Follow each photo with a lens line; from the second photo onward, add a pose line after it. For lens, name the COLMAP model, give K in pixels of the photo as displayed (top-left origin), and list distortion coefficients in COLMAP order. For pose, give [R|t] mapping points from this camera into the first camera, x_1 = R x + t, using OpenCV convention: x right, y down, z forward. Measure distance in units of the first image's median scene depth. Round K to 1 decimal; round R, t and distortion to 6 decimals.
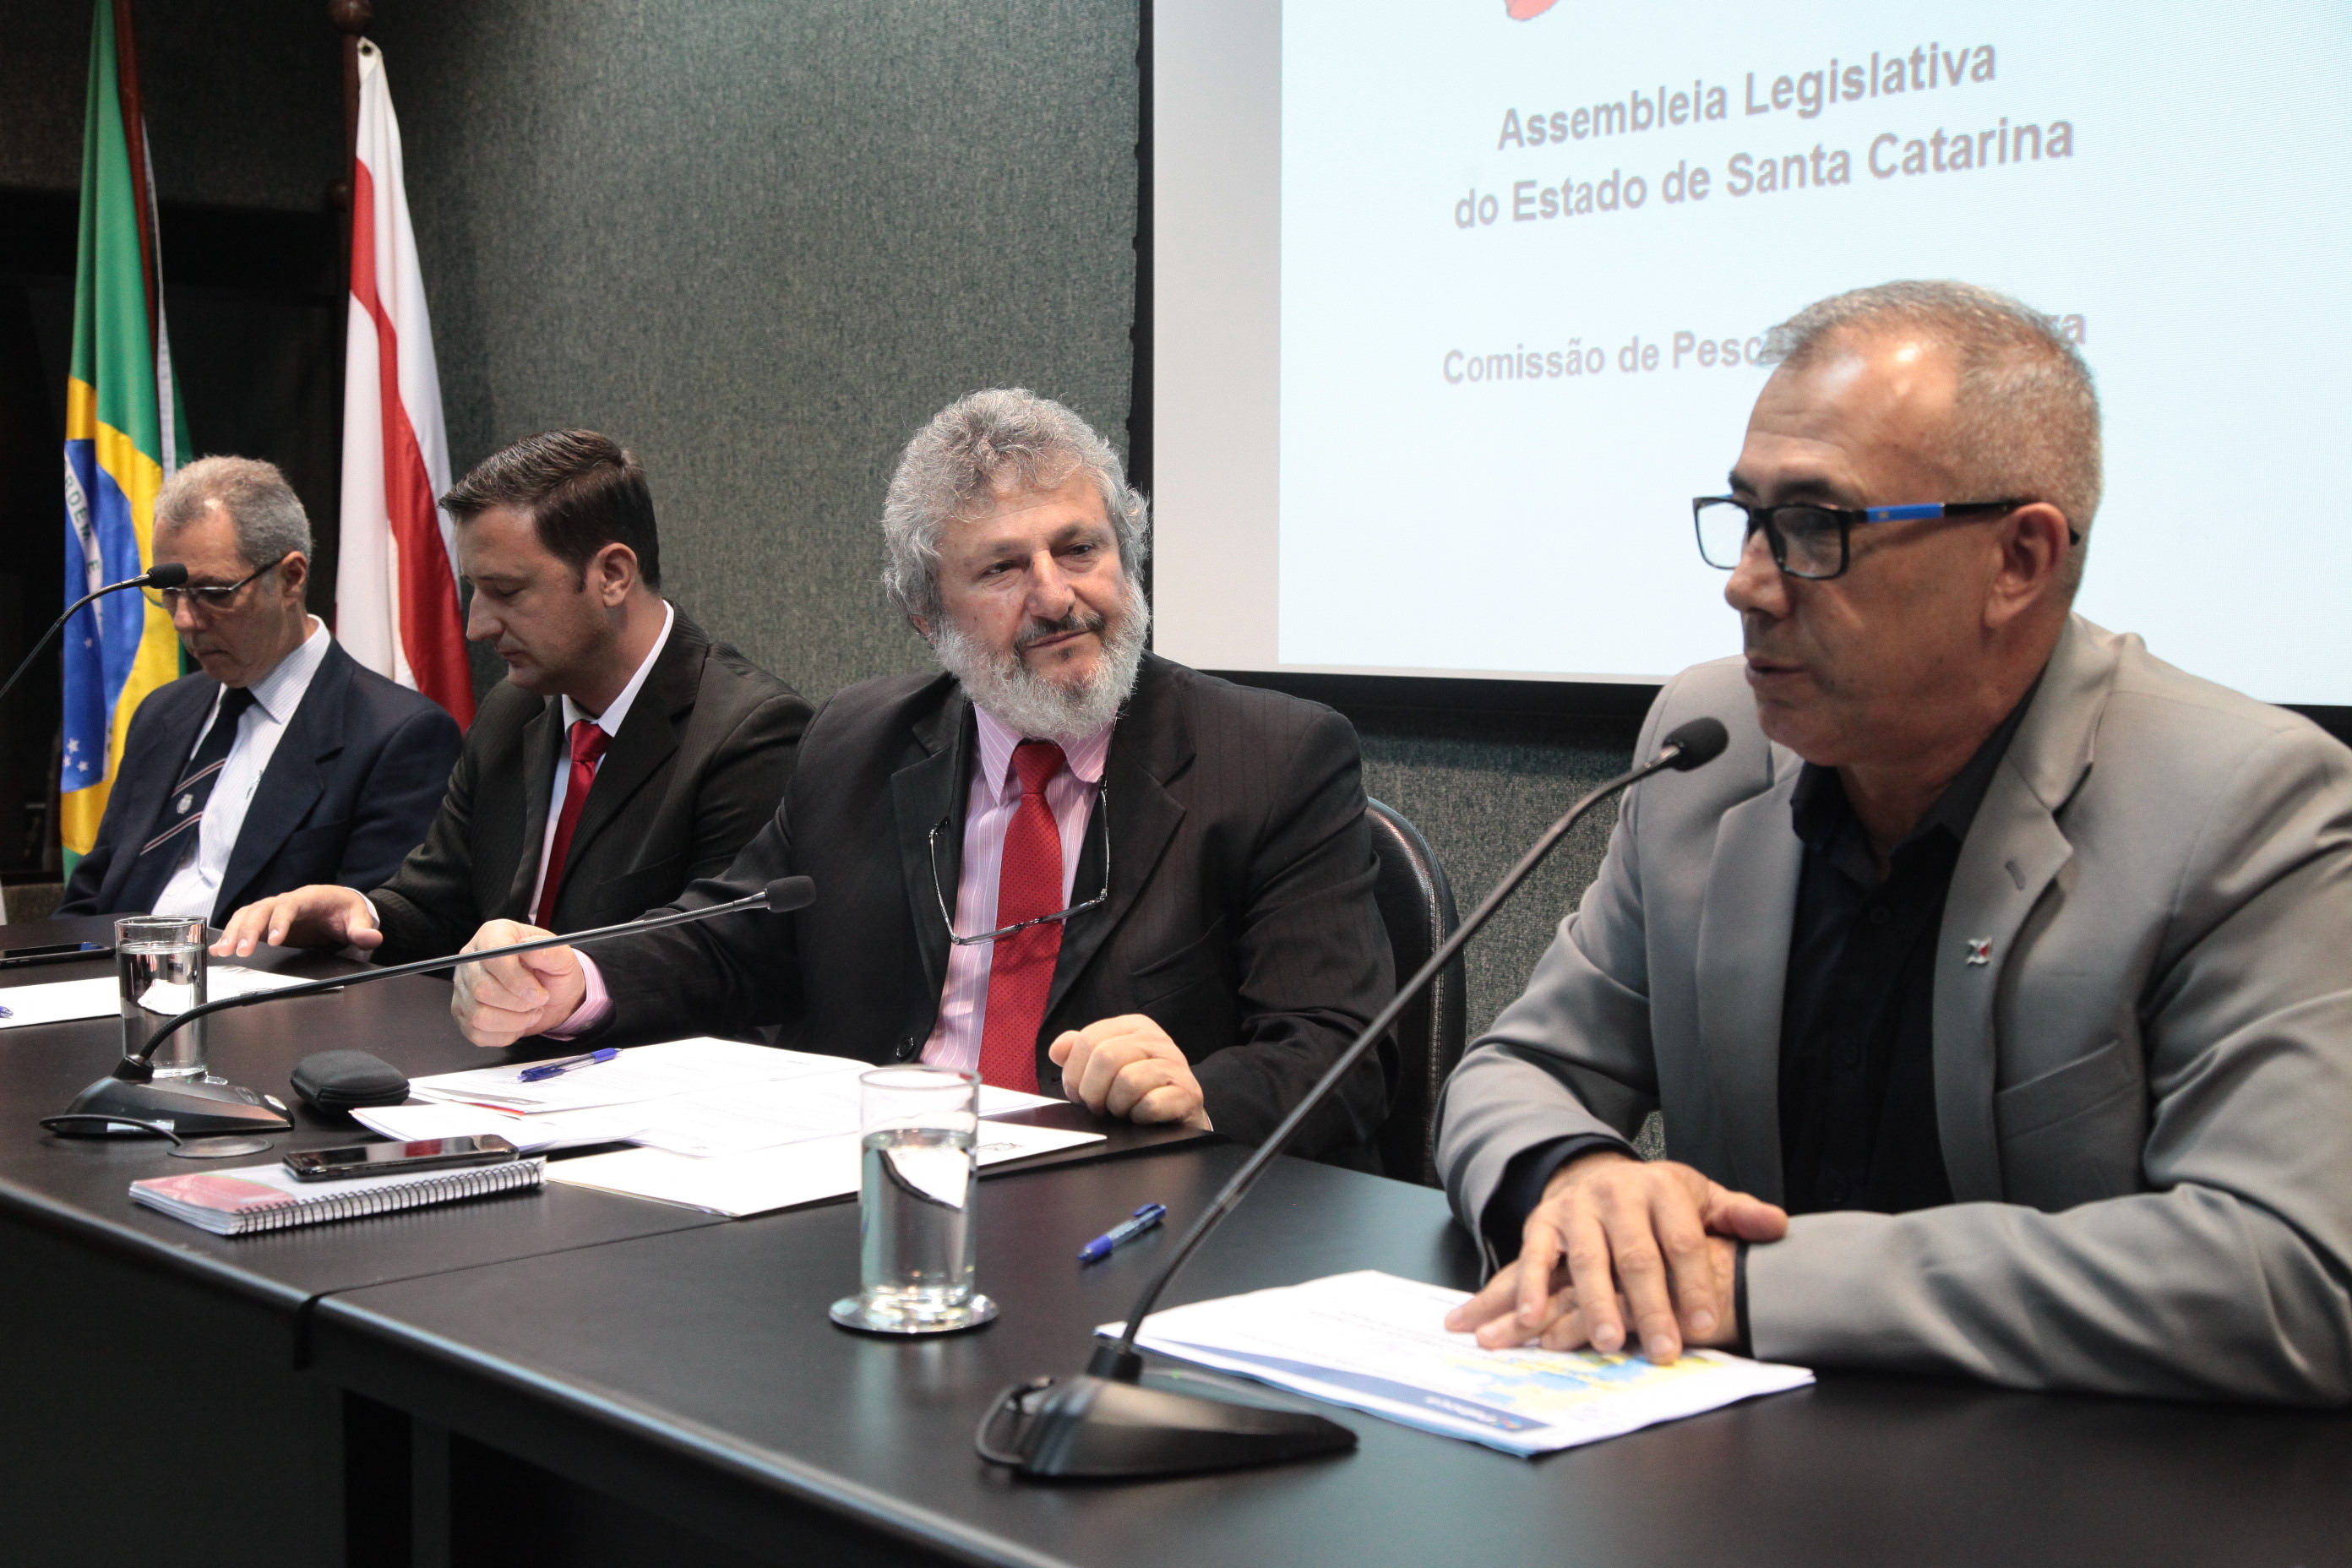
lens RADIAL K [[3243.3, 0, 1170.9], [0, 3243.3, 777.1], [0, 0, 1]] dist [0.158403, 0.000000]
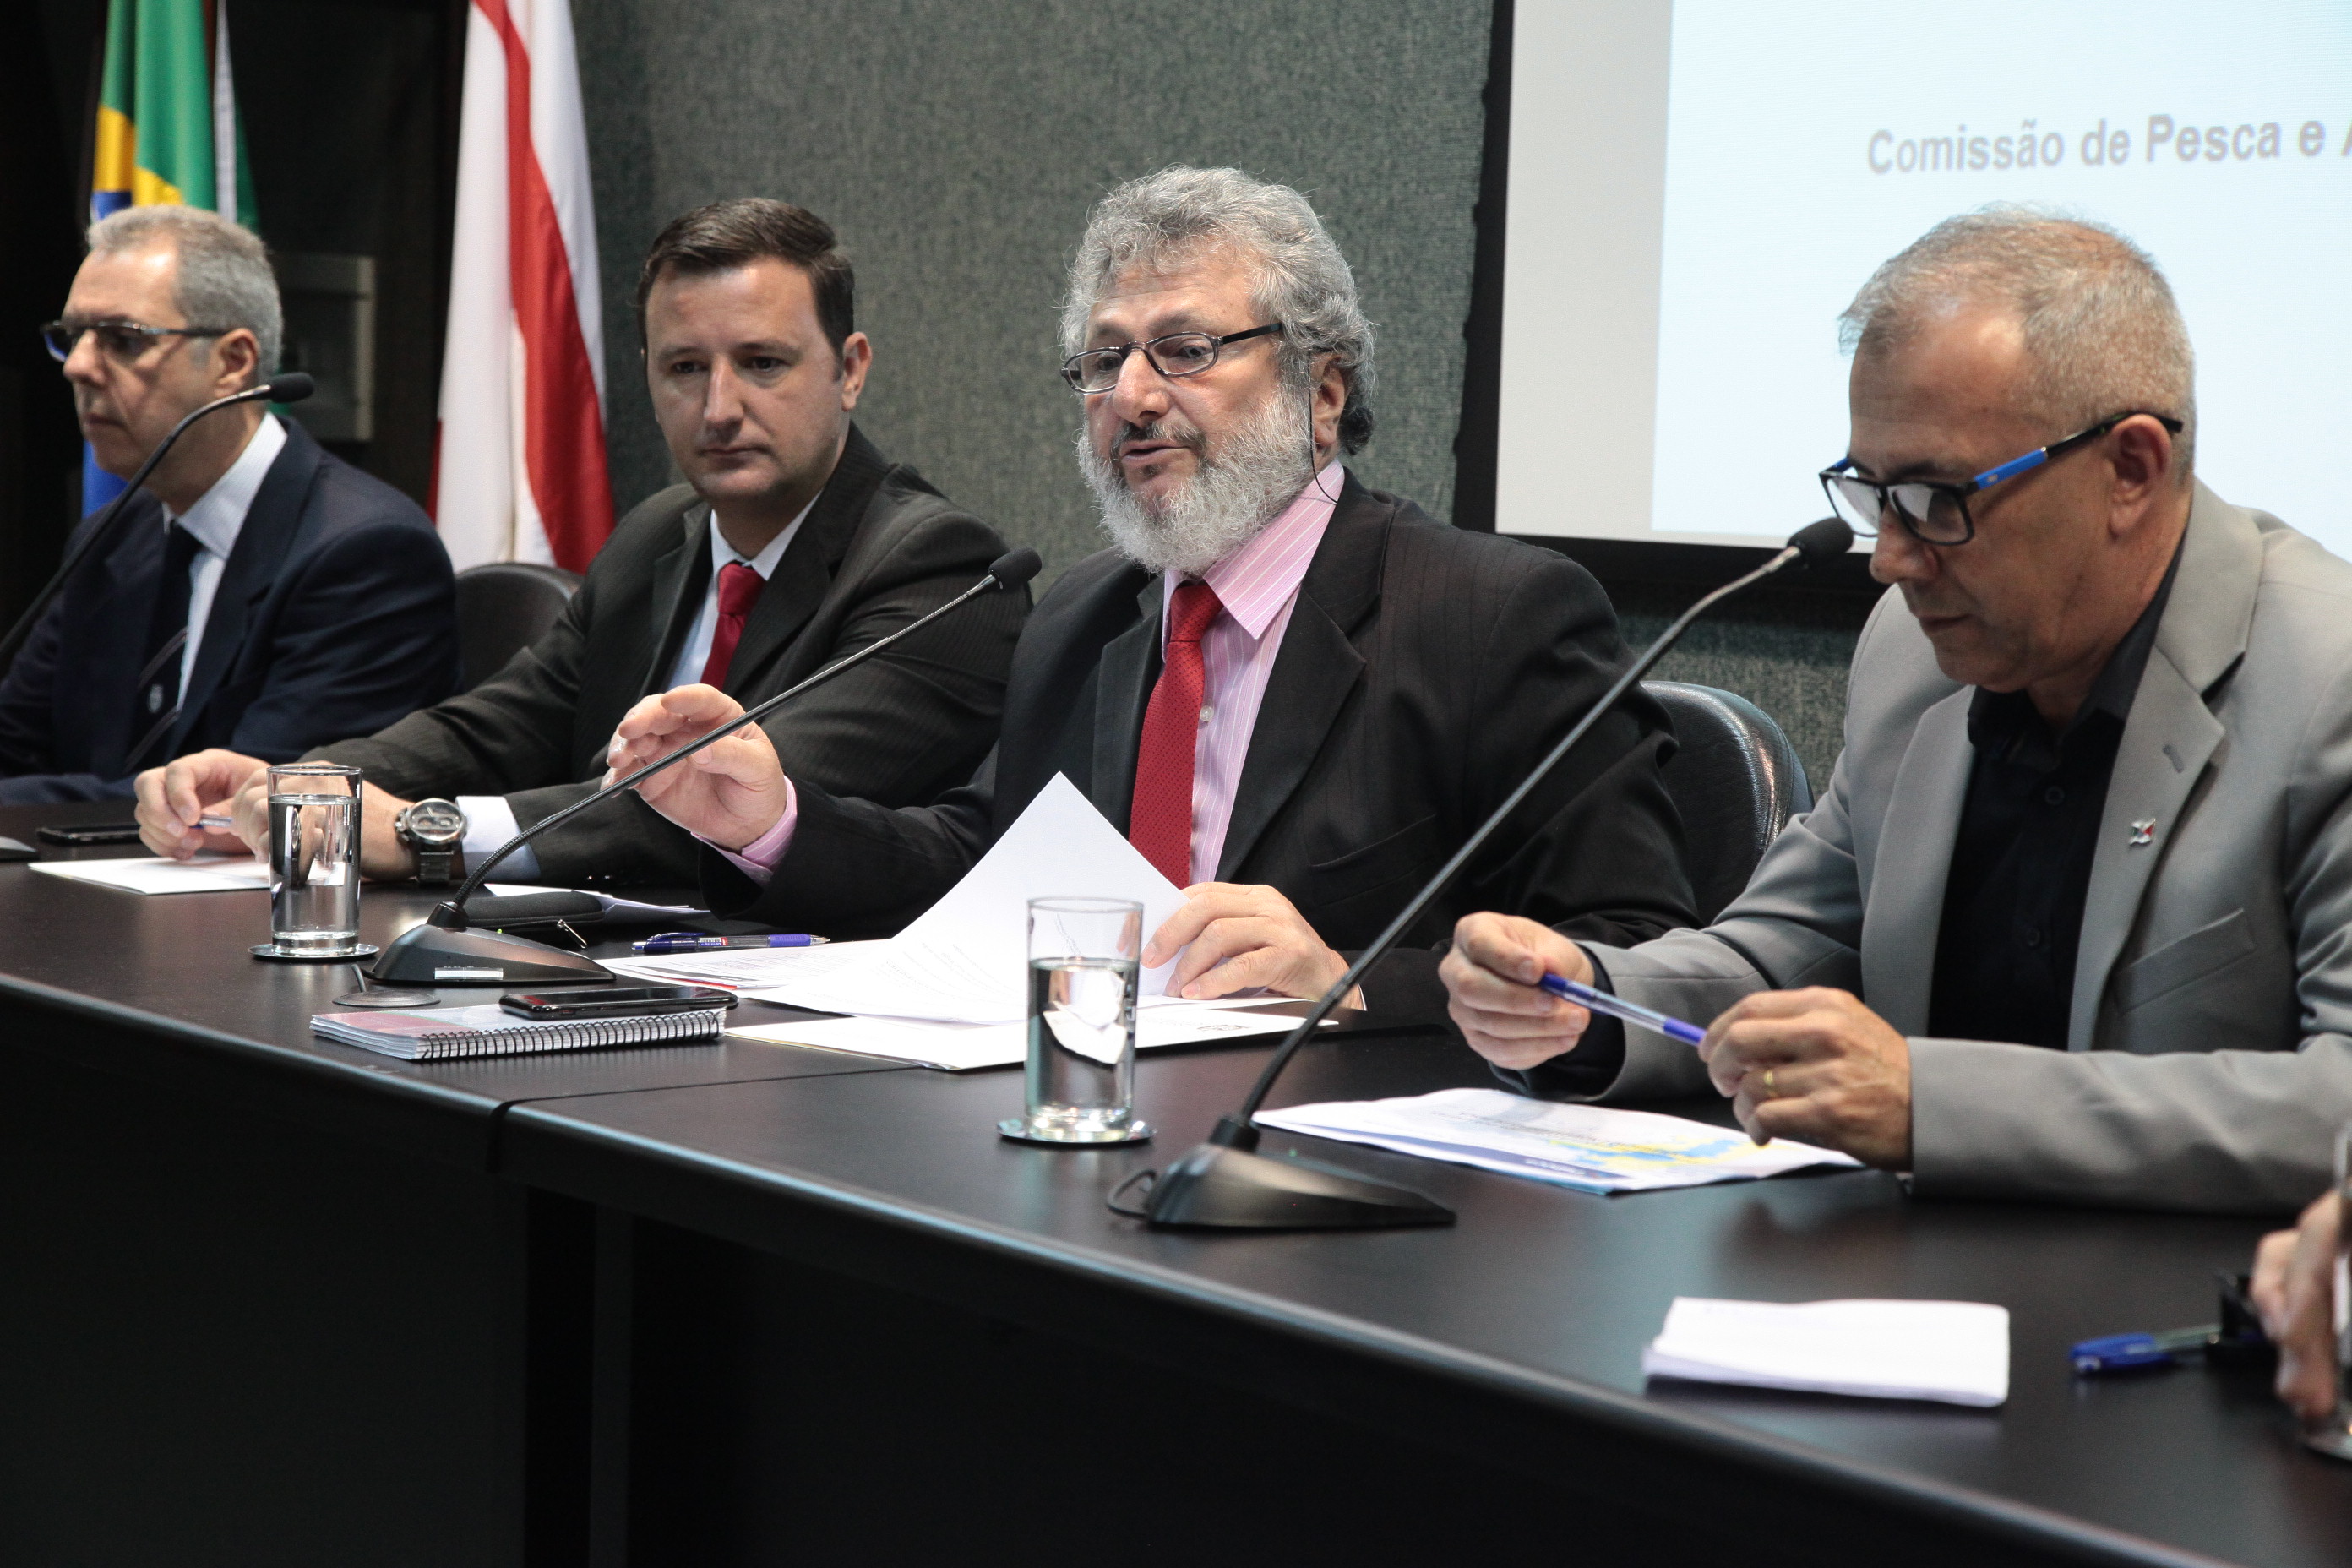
lens RADIAL K [[5406.1, 0, 1175.4], [0, 5406.1, 776.8], [0, 0, 1]] dist [0.458278, 0.000000]
pose [[0.994544, 0.030368, -0.099802, 0.048261], [-0.029453, 0.999510, 0.010635, 0.012416], [0.100076, -0.007637, 0.994950, -0.281389]]
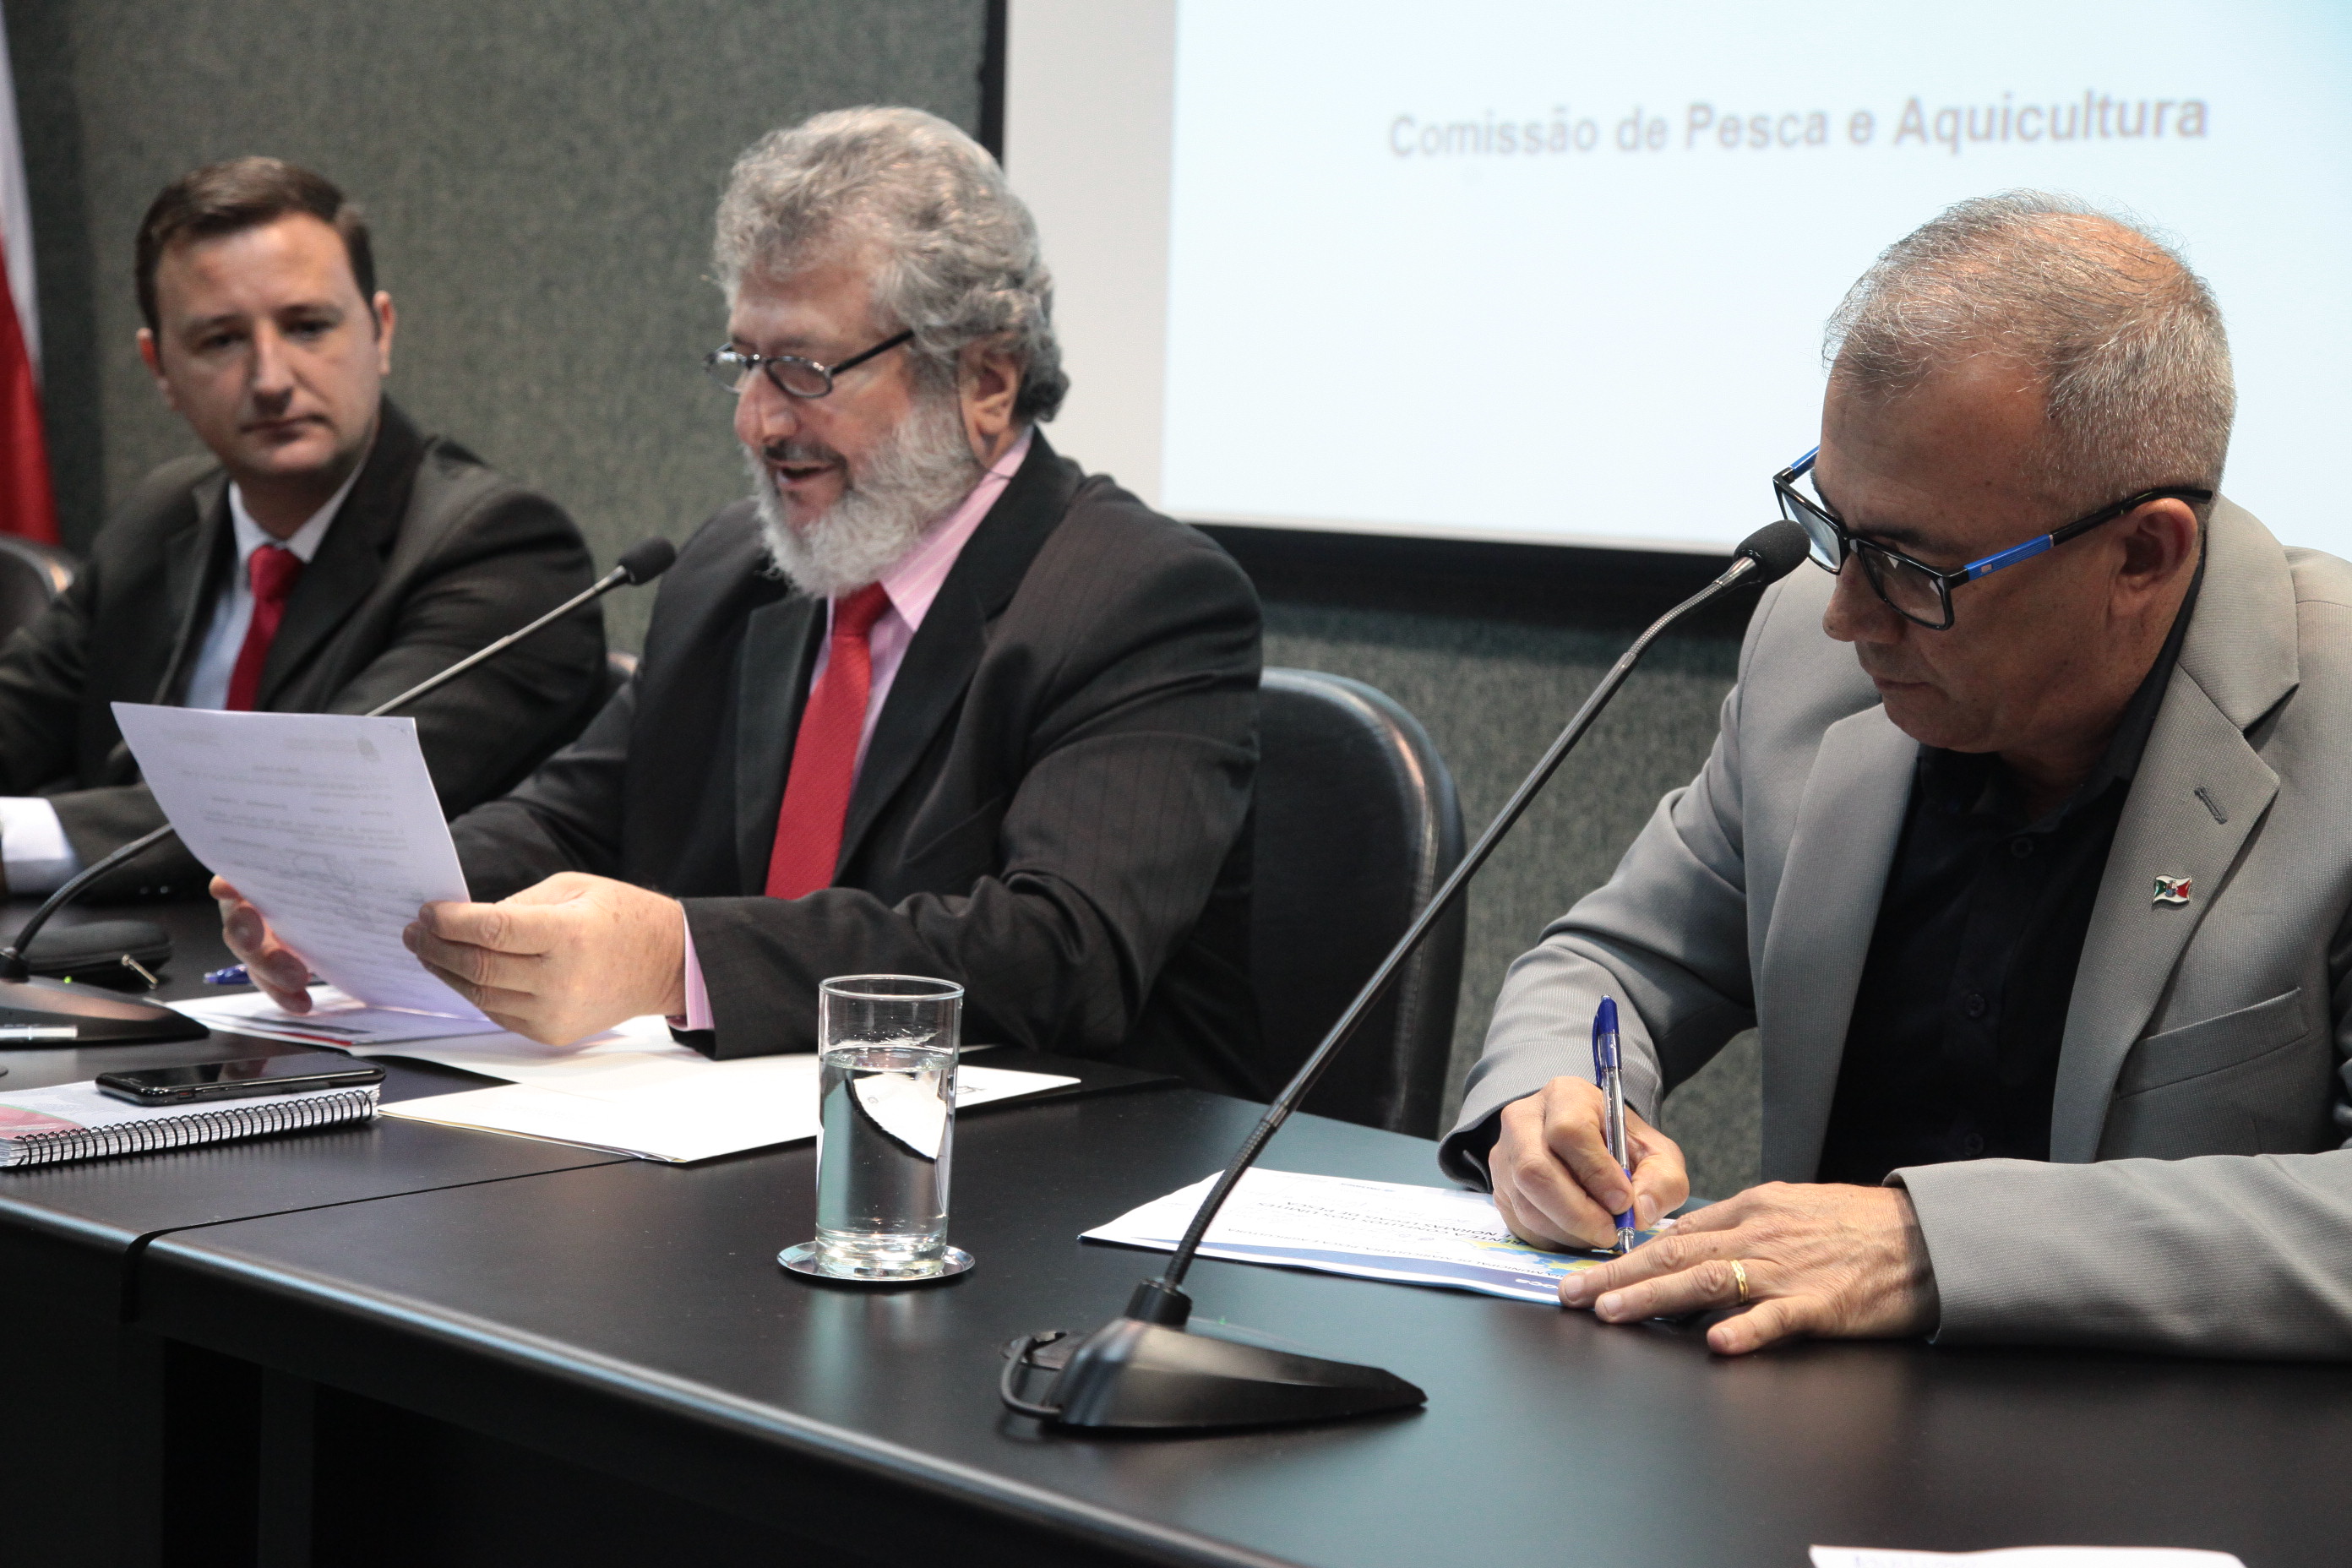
lens RADIAL K [[4412.1, 0, 1172.3], [0, 4412.1, 792.5], [0, 0, 1]] dist [0.299724, 0.000000]
pose [[0.997515, 0.024275, 0.066137, -0.031590], [-0.026306, 0.999203, 0.030013, 0.001477], [-0.065355, -0.031678, 0.997359, -0.063874]]
